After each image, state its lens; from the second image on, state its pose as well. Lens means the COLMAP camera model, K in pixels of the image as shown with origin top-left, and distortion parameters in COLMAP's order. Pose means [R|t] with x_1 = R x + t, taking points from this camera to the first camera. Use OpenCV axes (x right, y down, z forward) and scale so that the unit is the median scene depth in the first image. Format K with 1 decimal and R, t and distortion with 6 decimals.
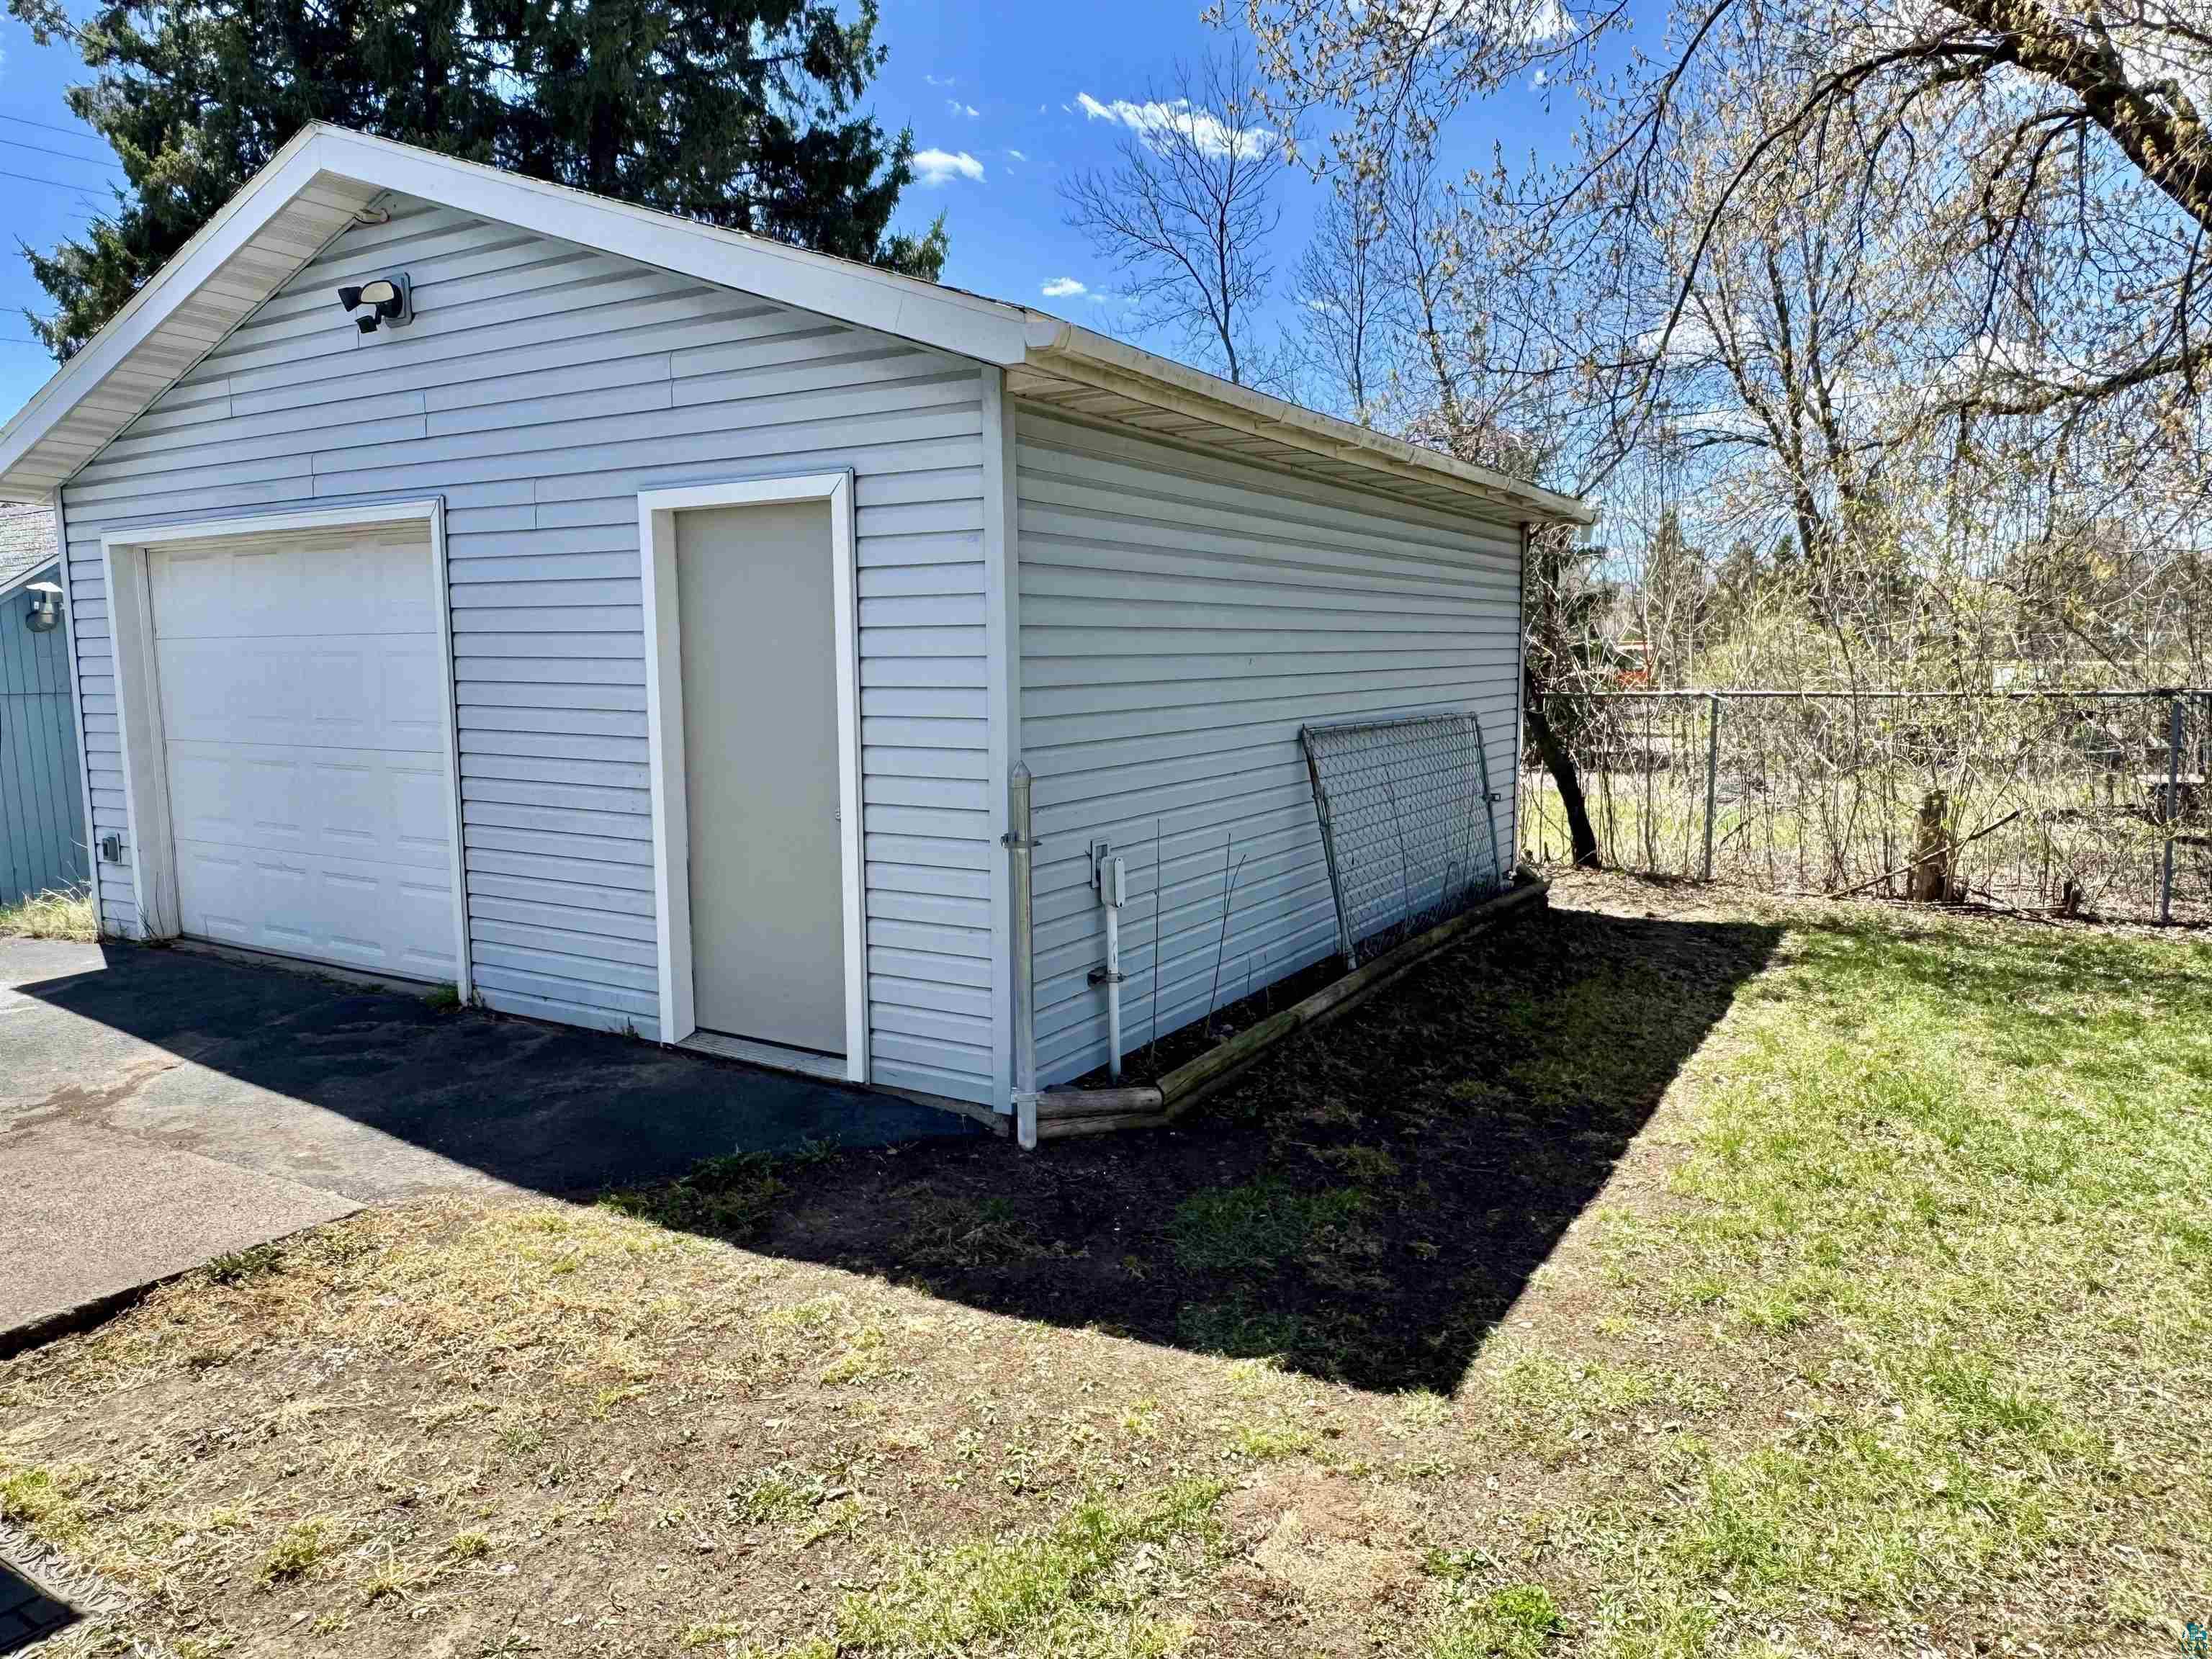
lens RADIAL K [[1442.8, 0, 1106.0], [0, 1442.8, 829.5], [0, 0, 1]] dist [-0.006450, -0.002733]
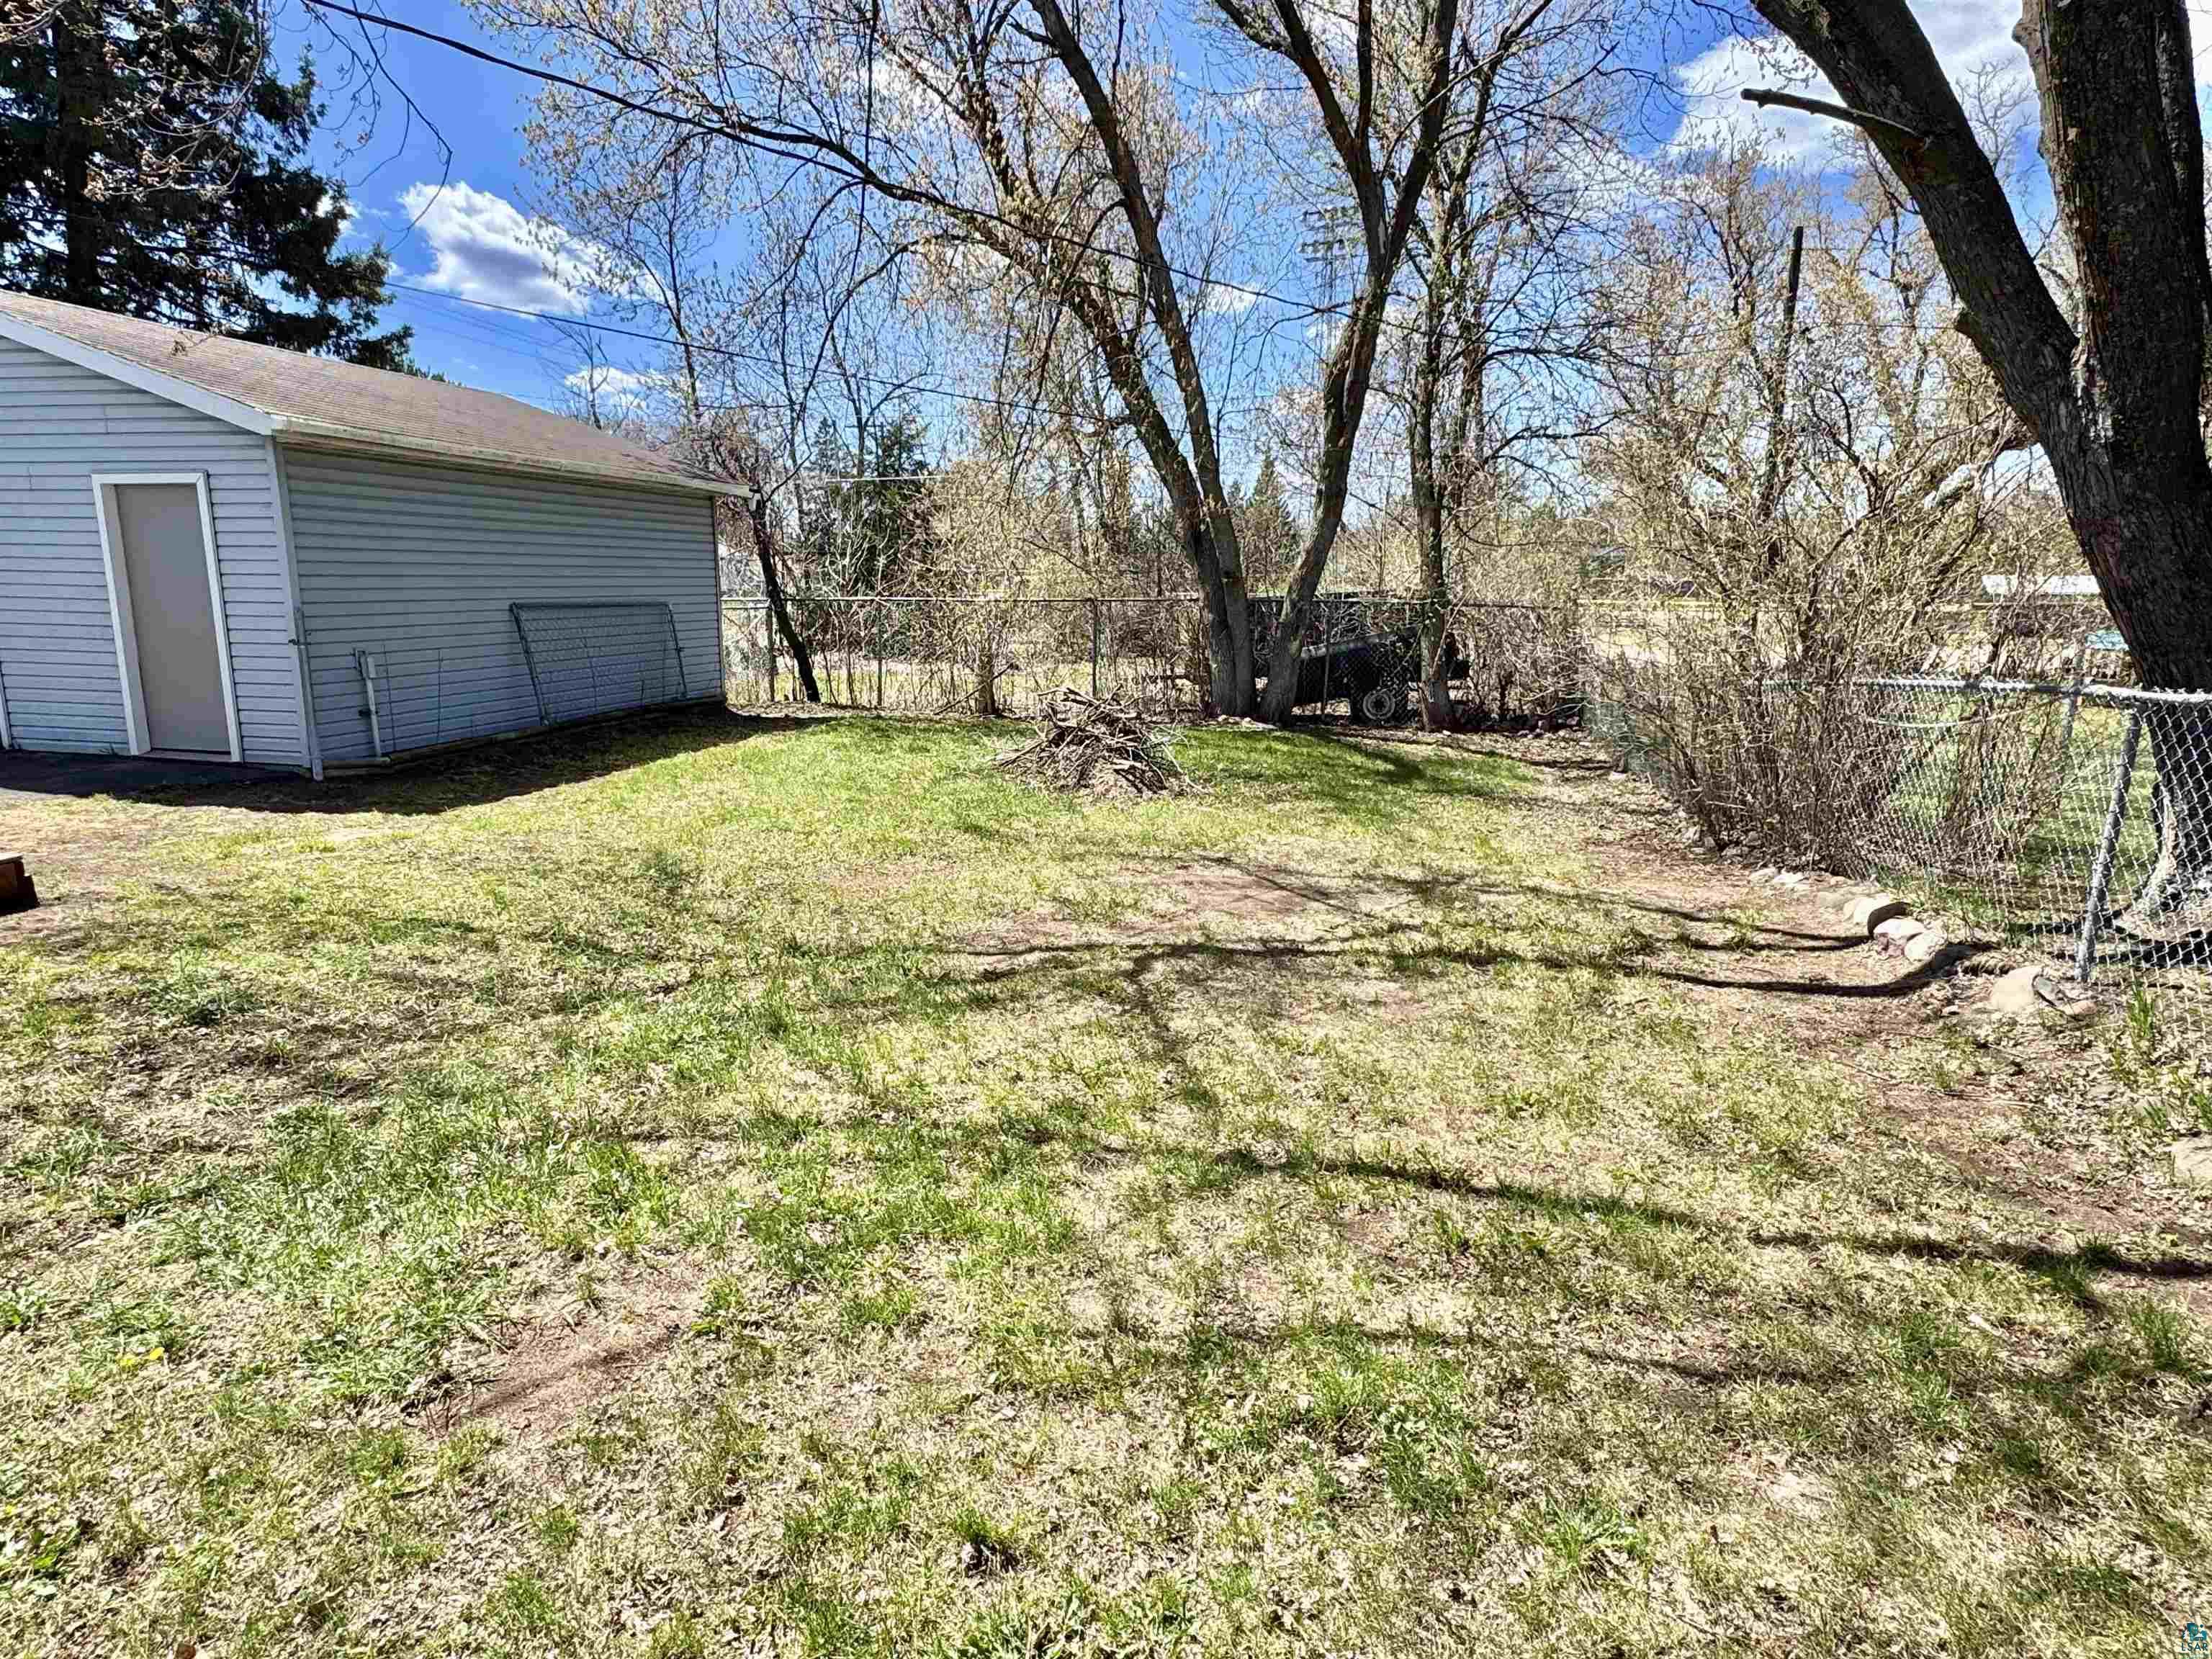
lens RADIAL K [[1244.4, 0, 1106.0], [0, 1244.4, 829.5], [0, 0, 1]] dist [-0.001126, 0.000592]
pose [[0.949986, -0.044890, 0.309050, 0.453440], [0.022435, 0.996868, 0.075833, 0.156252], [-0.311486, -0.065107, 0.948018, -1.096439]]
